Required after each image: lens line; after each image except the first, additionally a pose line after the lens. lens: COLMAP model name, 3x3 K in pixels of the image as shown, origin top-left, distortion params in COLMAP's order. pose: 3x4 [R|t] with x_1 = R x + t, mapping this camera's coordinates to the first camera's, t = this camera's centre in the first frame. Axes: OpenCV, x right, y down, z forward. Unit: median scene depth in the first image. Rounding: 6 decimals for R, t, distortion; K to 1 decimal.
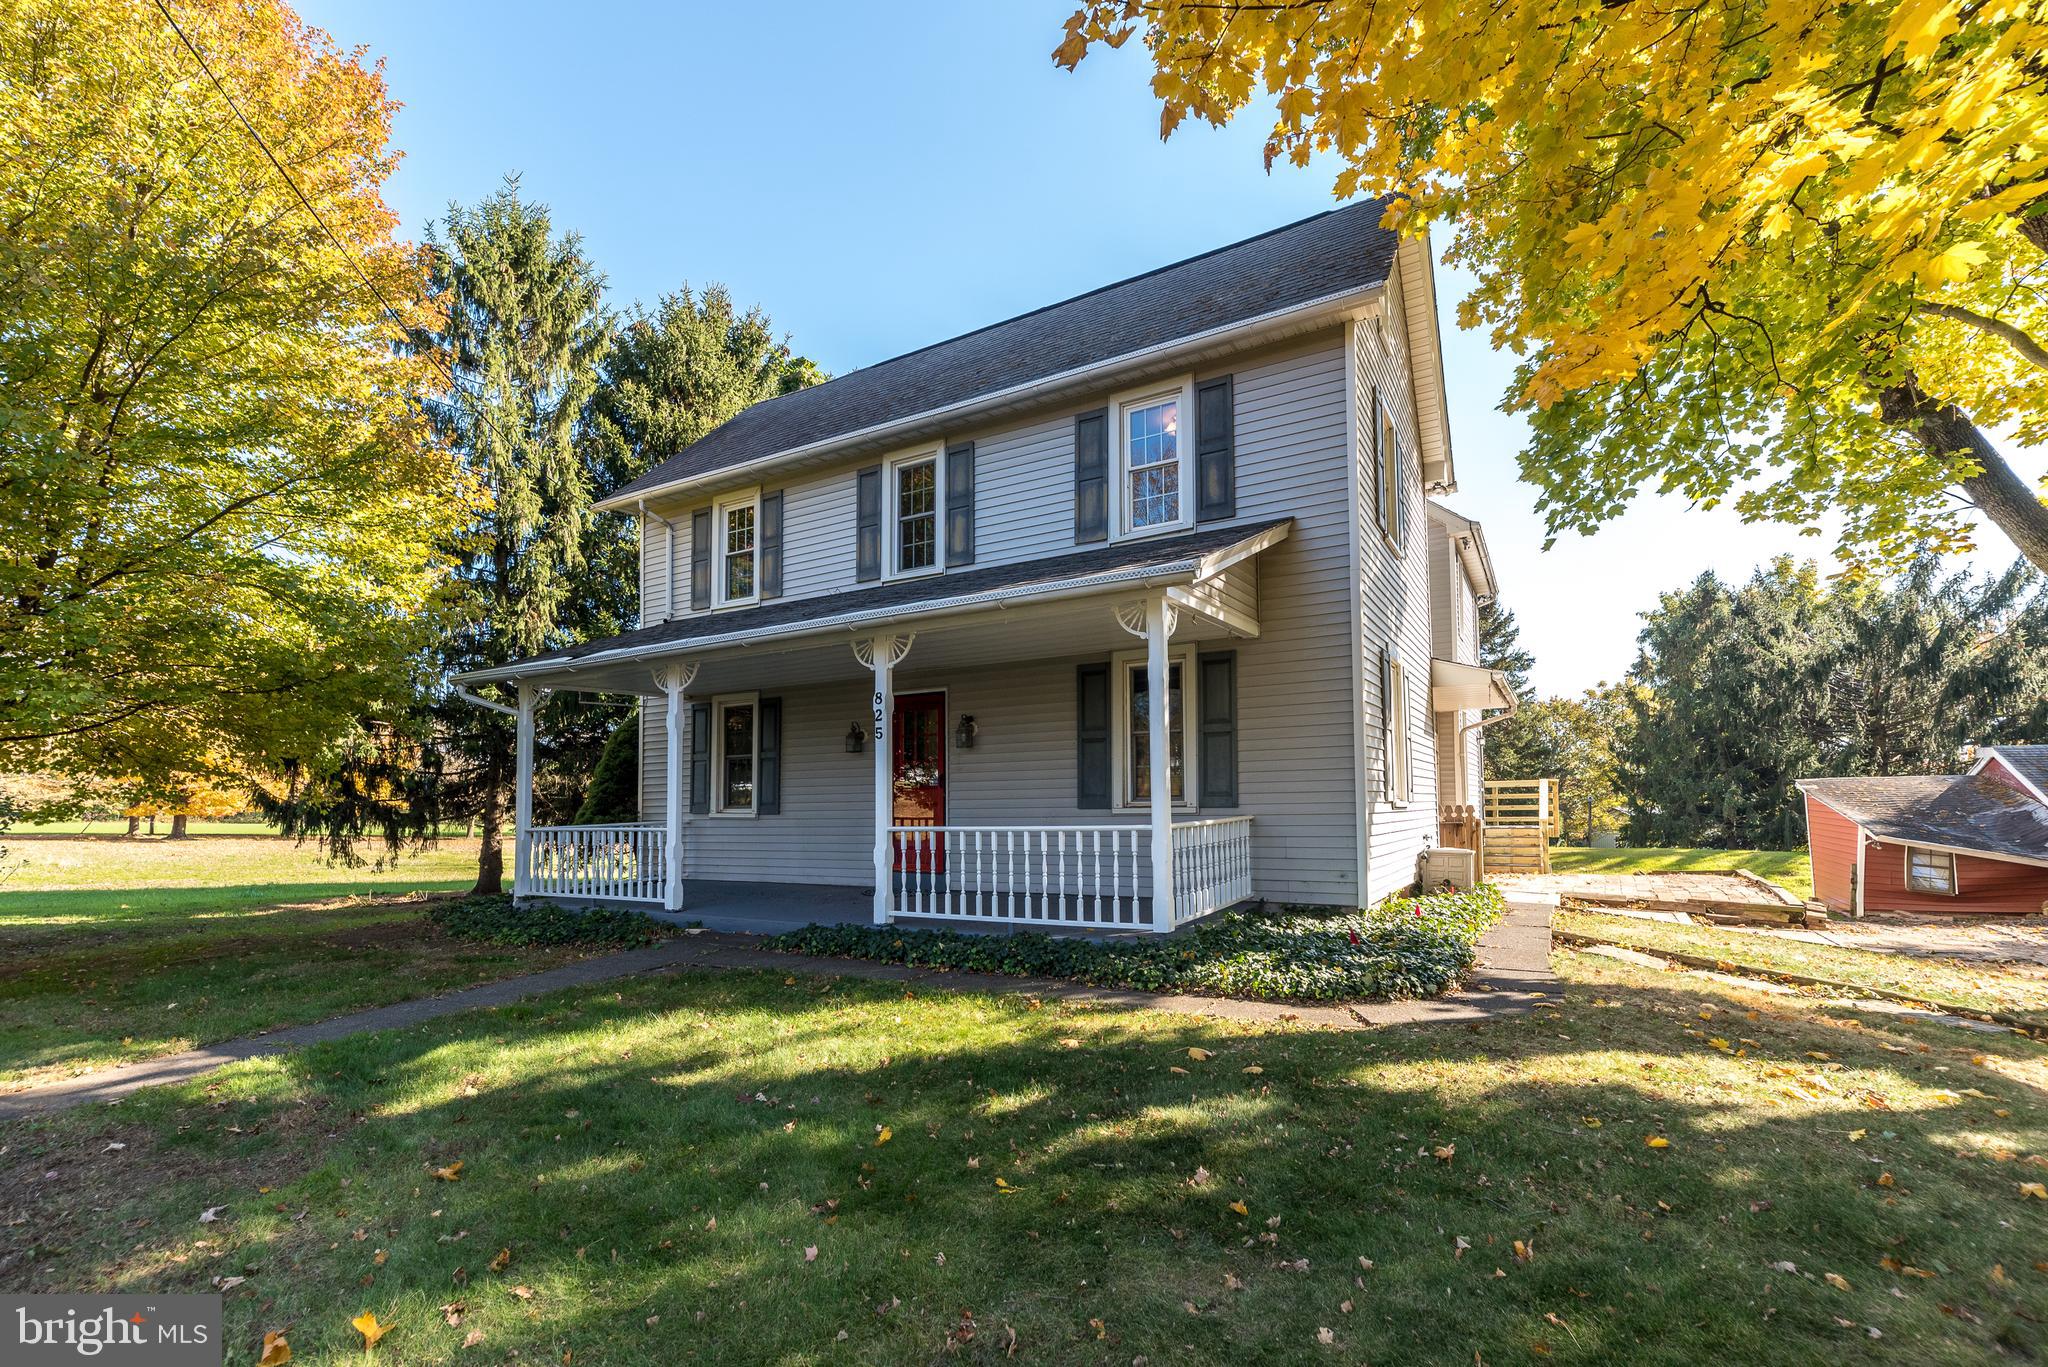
lens RADIAL K [[910.0, 0, 1030.5], [0, 910.0, 793.9], [0, 0, 1]] dist [0.010541, -0.001436]
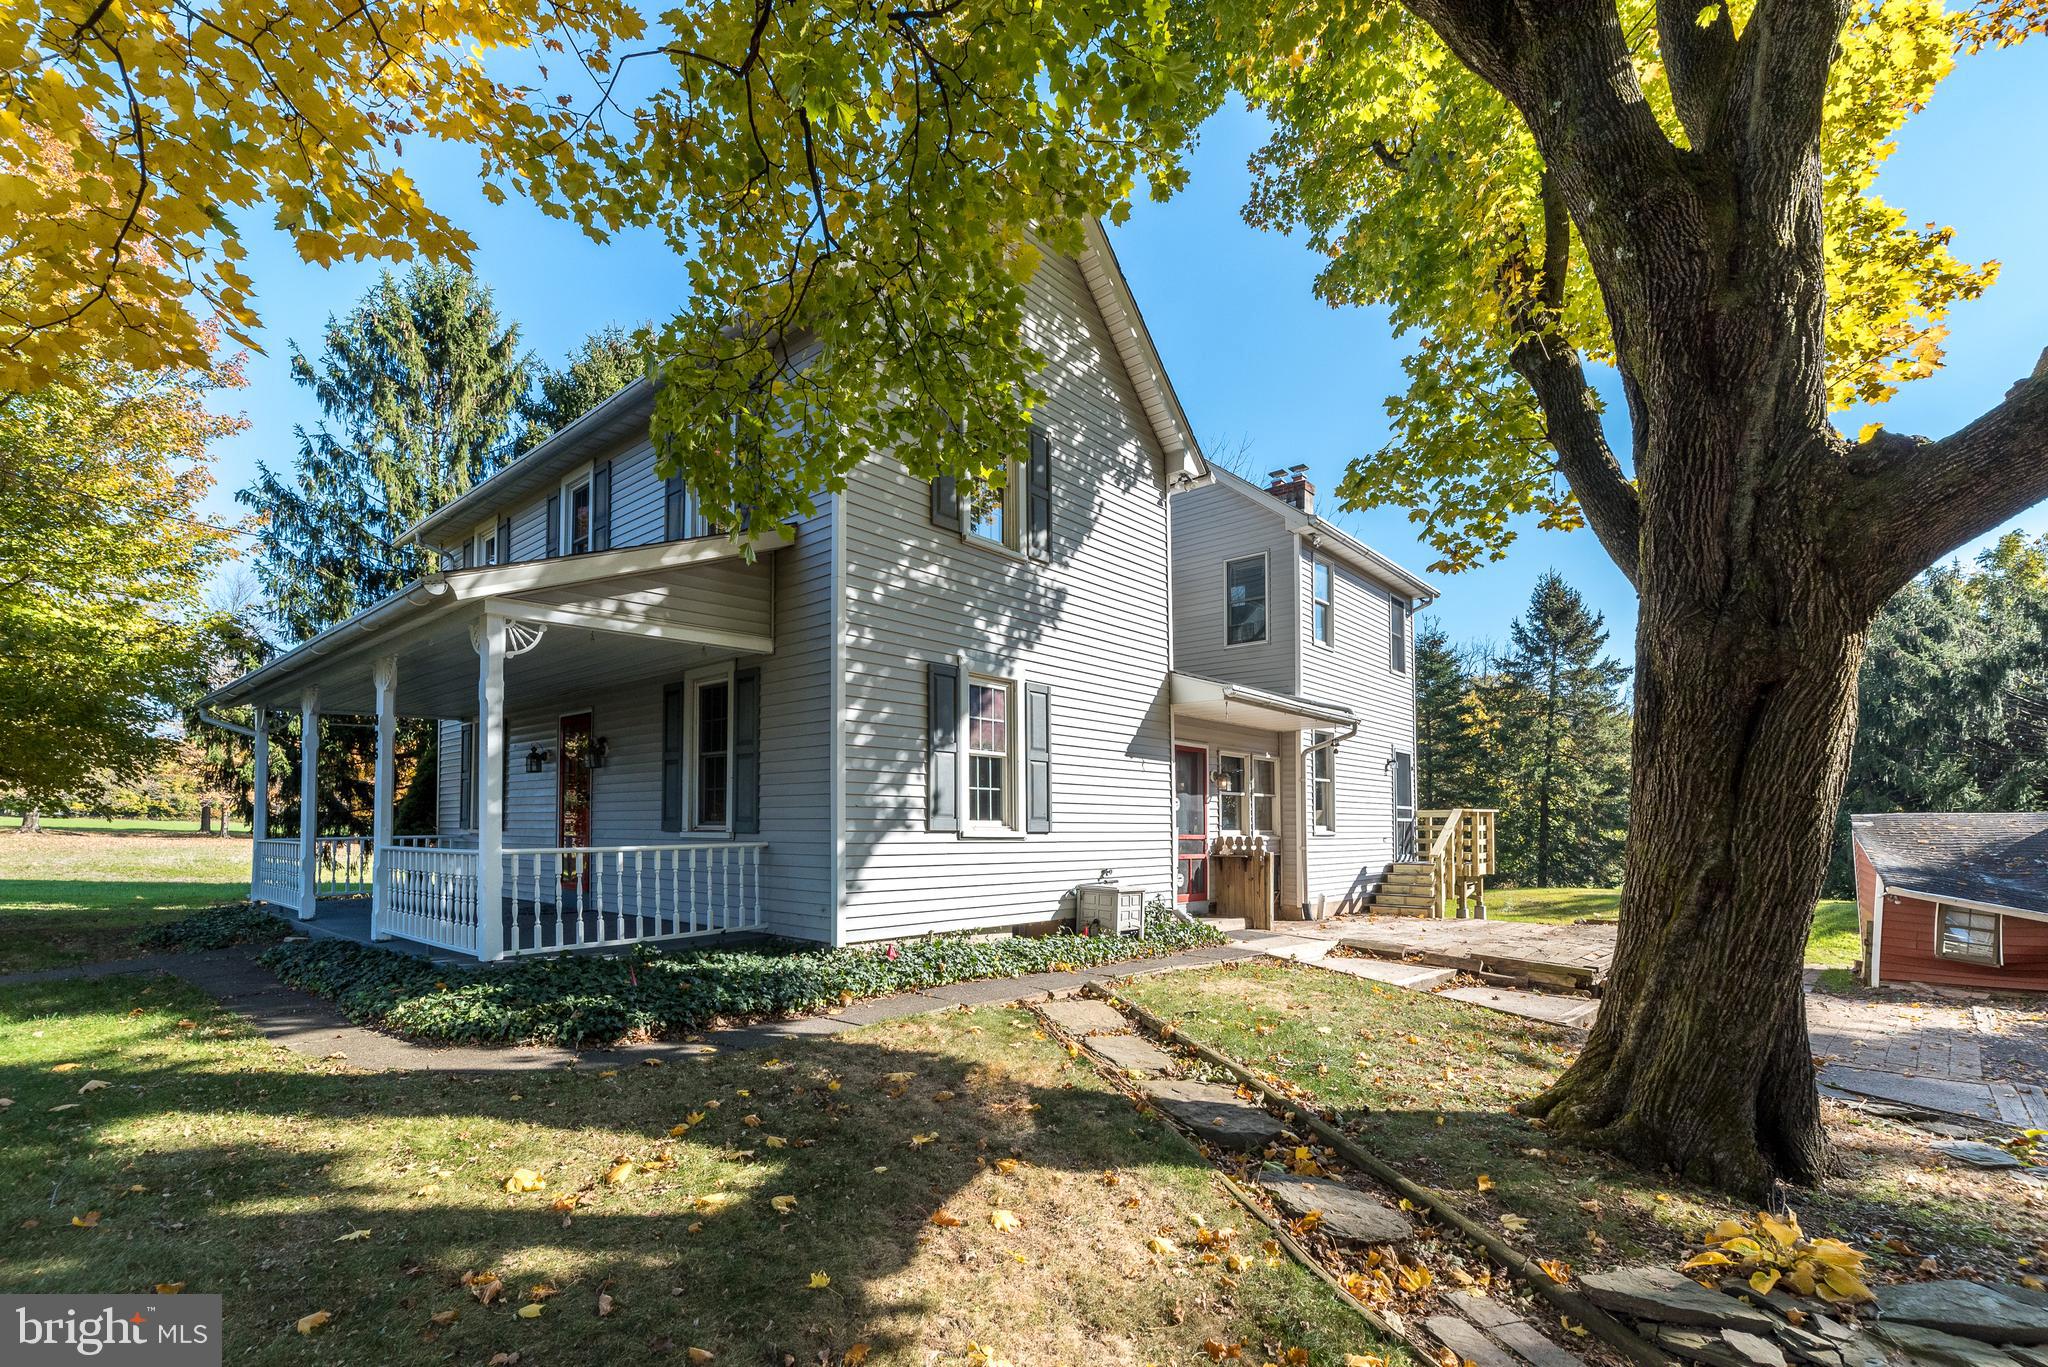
lens RADIAL K [[910.0, 0, 937.5], [0, 910.0, 828.2], [0, 0, 1]] dist [0.010541, -0.001436]
pose [[0.978804, 0.019723, -0.203845, 0.556350], [-0.016682, 0.999723, 0.016624, -0.009109], [0.204117, -0.012871, 0.978862, 0.102662]]
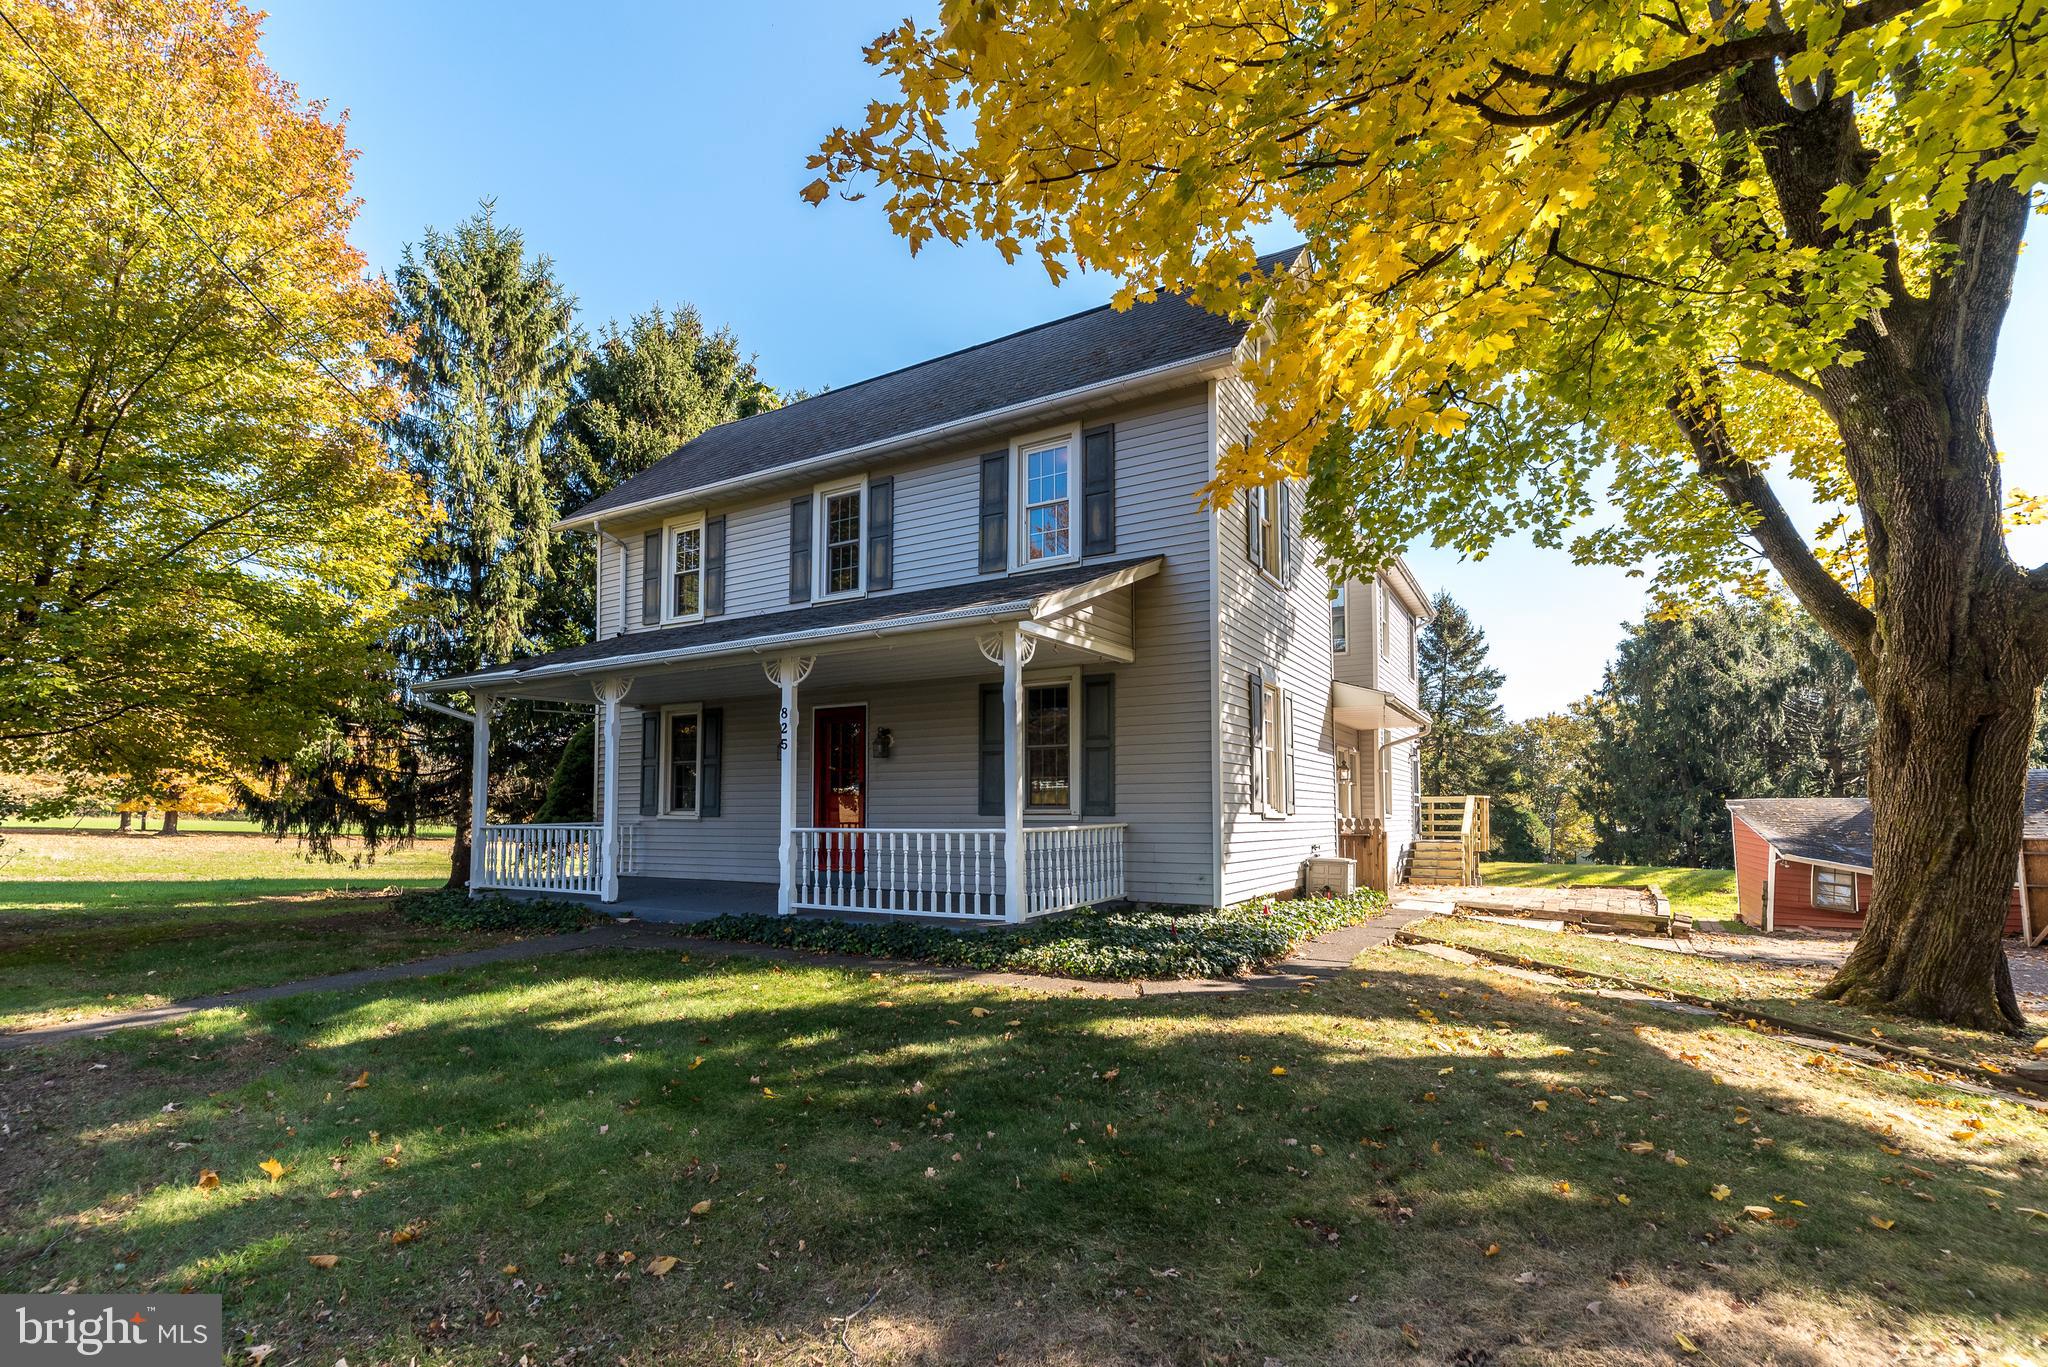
lens RADIAL K [[910.0, 0, 1017.9], [0, 910.0, 815.7], [0, 0, 1]] dist [0.010541, -0.001436]
pose [[0.999880, 0.015273, -0.002509, 0.104429], [-0.015239, 0.999794, 0.013370, 0.001637], [0.002713, -0.013330, 0.999907, -0.100405]]
